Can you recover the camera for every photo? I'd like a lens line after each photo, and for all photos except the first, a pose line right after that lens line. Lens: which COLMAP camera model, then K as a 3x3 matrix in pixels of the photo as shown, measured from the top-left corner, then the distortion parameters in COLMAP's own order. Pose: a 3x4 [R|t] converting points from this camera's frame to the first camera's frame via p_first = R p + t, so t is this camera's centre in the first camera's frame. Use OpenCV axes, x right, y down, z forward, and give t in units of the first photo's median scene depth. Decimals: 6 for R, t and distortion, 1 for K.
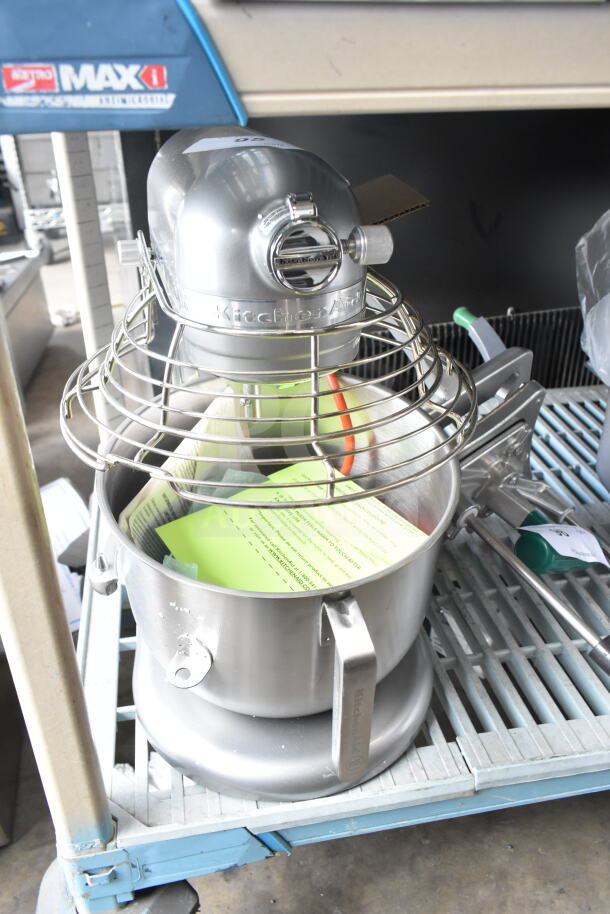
lens RADIAL K [[709.0, 0, 305.0], [0, 709.0, 457.0], [0, 0, 1]] dist [-0.002921, -0.034216]
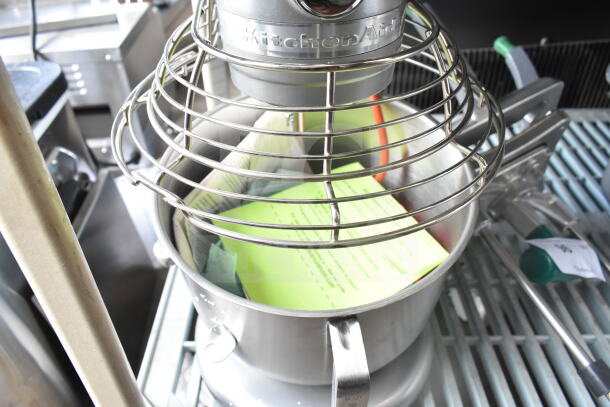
lens RADIAL K [[473.2, 0, 289.0], [0, 473.2, 205.8], [0, 0, 1]] dist [-0.002921, -0.034216]
pose [[0.981556, 0.101869, -0.161775, 0.037884], [-0.075531, 0.984004, 0.161342, -0.046546], [0.175623, -0.146147, 0.973549, 0.182467]]
